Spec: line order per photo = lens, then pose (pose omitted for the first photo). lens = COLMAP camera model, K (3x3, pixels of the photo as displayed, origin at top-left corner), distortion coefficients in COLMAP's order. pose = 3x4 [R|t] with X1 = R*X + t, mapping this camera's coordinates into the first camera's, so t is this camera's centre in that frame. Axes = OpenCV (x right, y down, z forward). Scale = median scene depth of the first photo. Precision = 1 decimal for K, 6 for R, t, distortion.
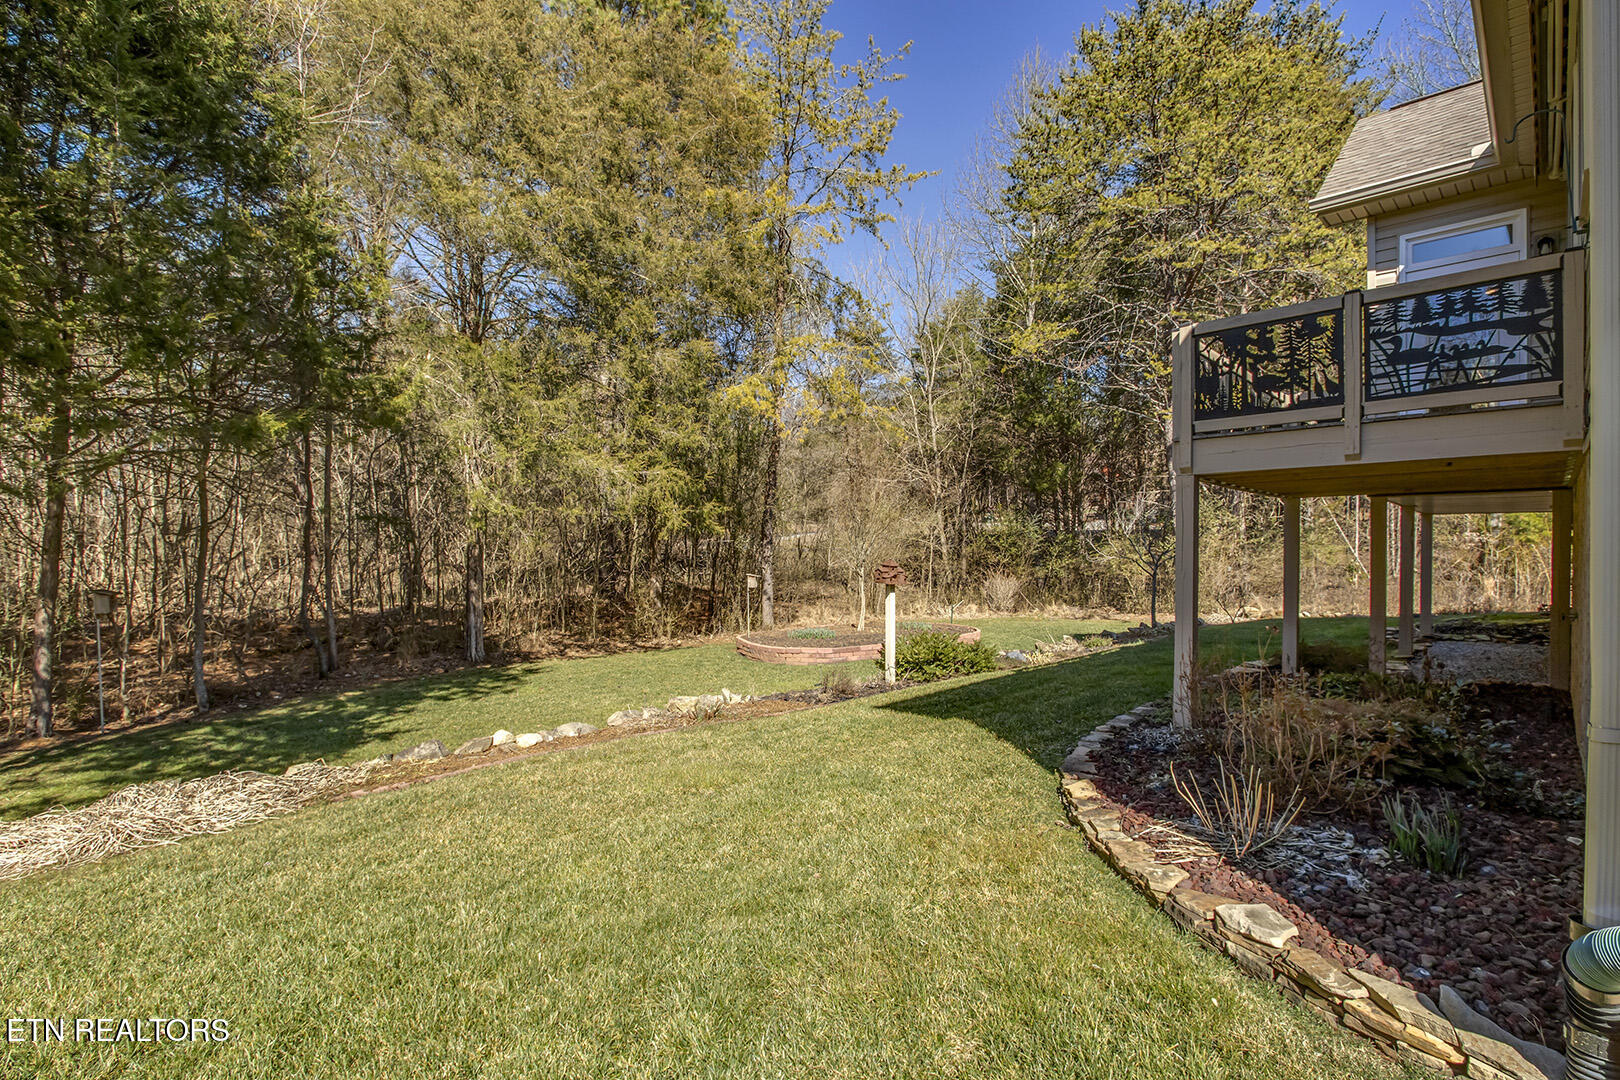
lens RADIAL K [[757.4, 0, 811.4], [0, 757.4, 552.2], [0, 0, 1]] dist [-0.027612, 0.006056]
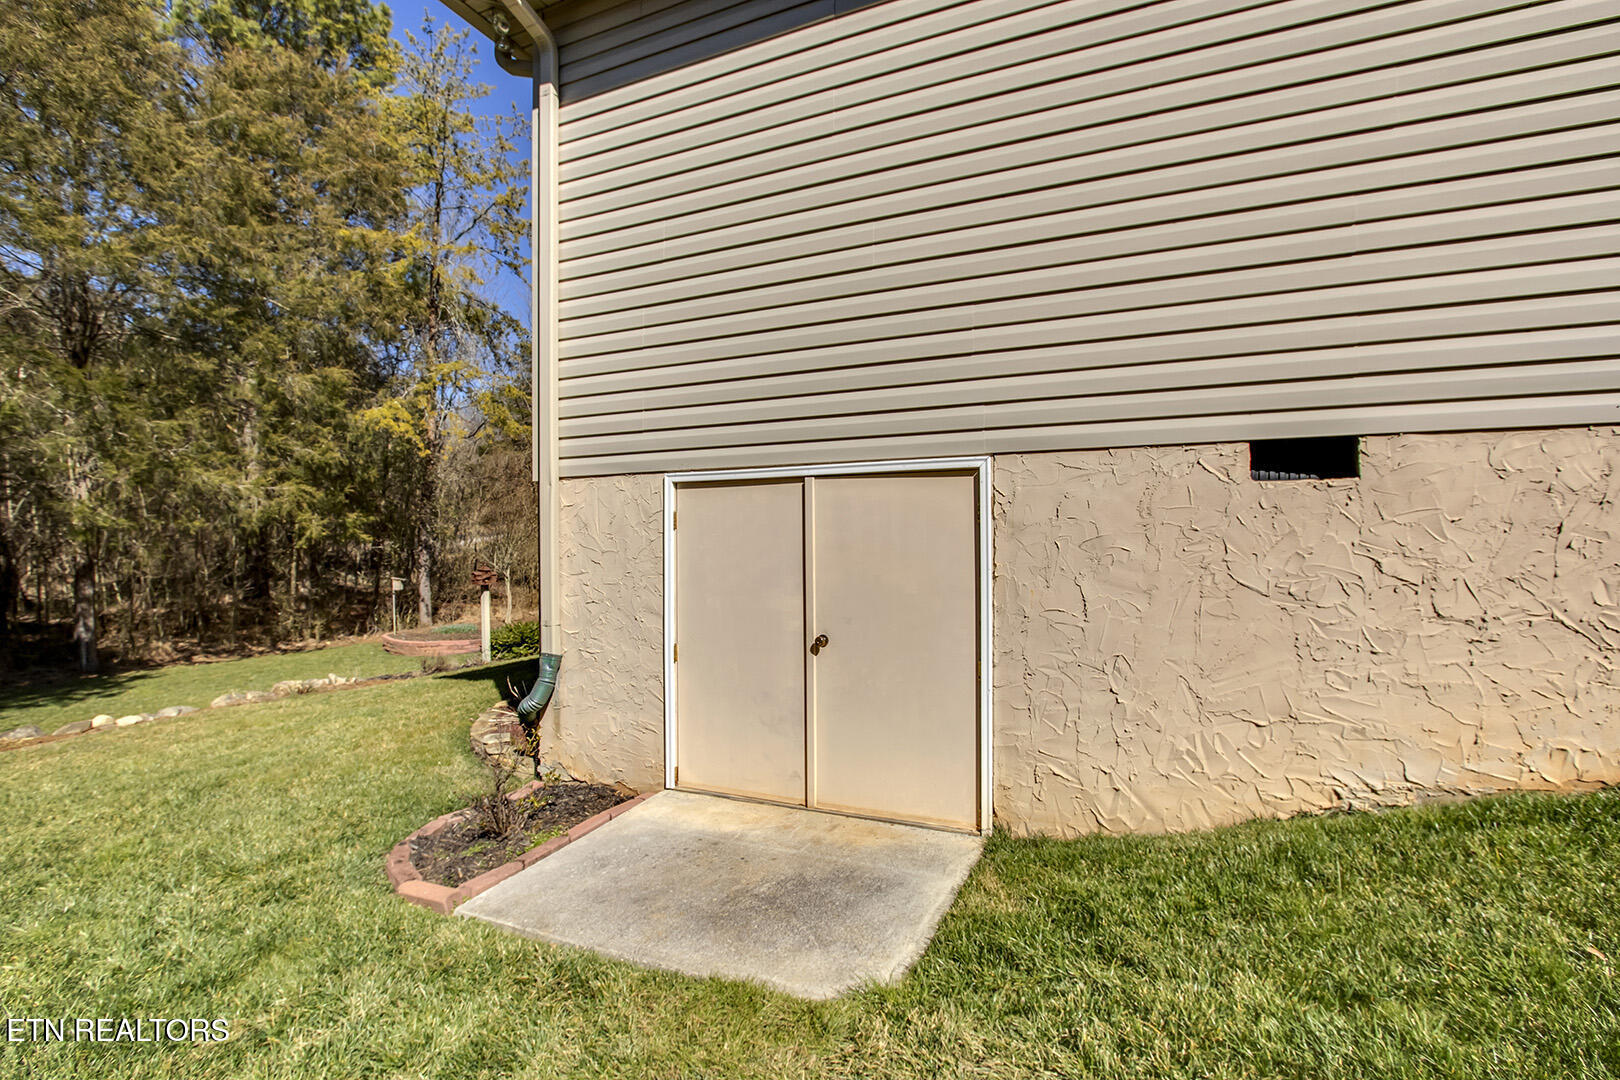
lens RADIAL K [[757.4, 0, 811.4], [0, 757.4, 552.2], [0, 0, 1]] dist [-0.027612, 0.006056]
pose [[0.942976, -0.011668, 0.332657, 0.137408], [0.010494, 0.999931, 0.005327, -0.008683], [-0.332696, -0.001533, 0.943033, -0.252934]]
